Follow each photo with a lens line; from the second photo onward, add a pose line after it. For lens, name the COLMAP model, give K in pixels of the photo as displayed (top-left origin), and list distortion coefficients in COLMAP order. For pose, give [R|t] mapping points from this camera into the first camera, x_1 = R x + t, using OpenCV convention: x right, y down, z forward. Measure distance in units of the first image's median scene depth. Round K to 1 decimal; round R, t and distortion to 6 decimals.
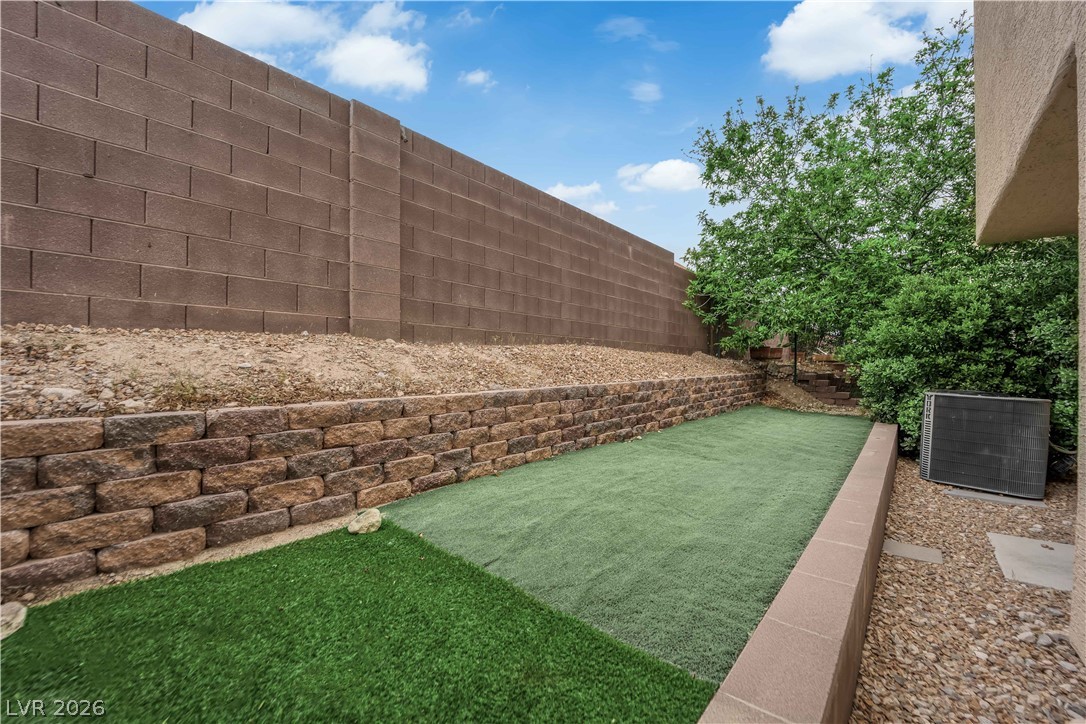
lens RADIAL K [[439.1, 0, 545.1], [0, 439.1, 363.6], [0, 0, 1]] dist [-0.011323, -0.000311]
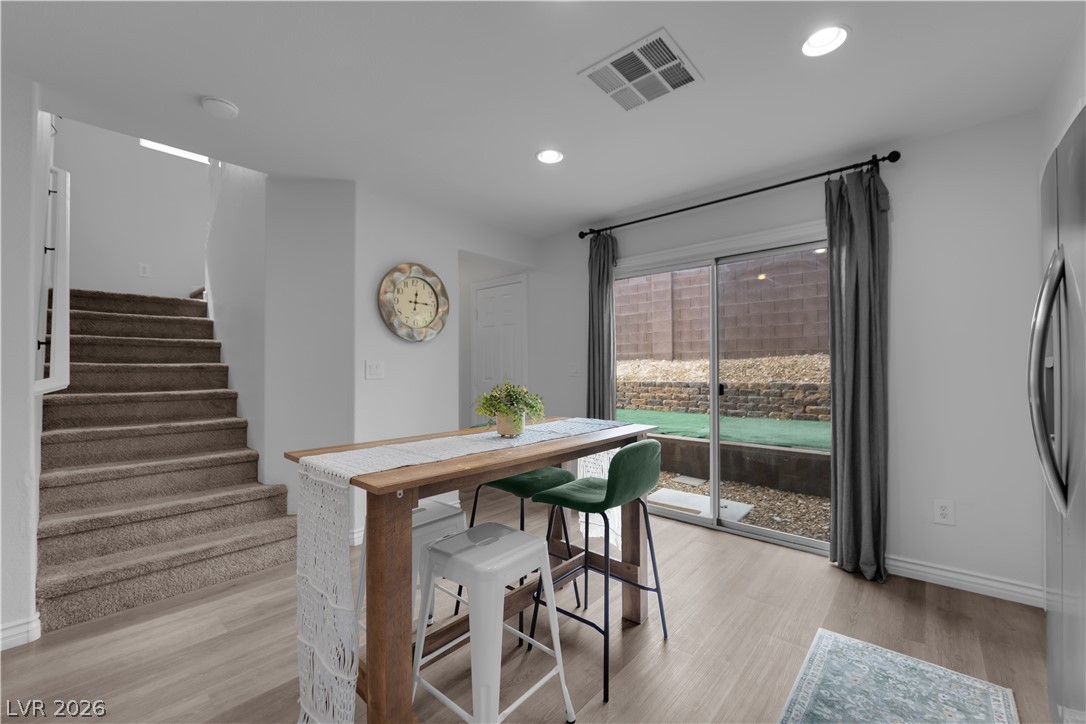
lens RADIAL K [[439.1, 0, 545.1], [0, 439.1, 363.6], [0, 0, 1]] dist [-0.011323, -0.000311]
pose [[-0.019284, -0.012225, -0.999739, 2.217981], [0.005650, 0.999908, -0.012336, -0.010334], [0.999798, -0.005887, -0.019213, 0.387513]]
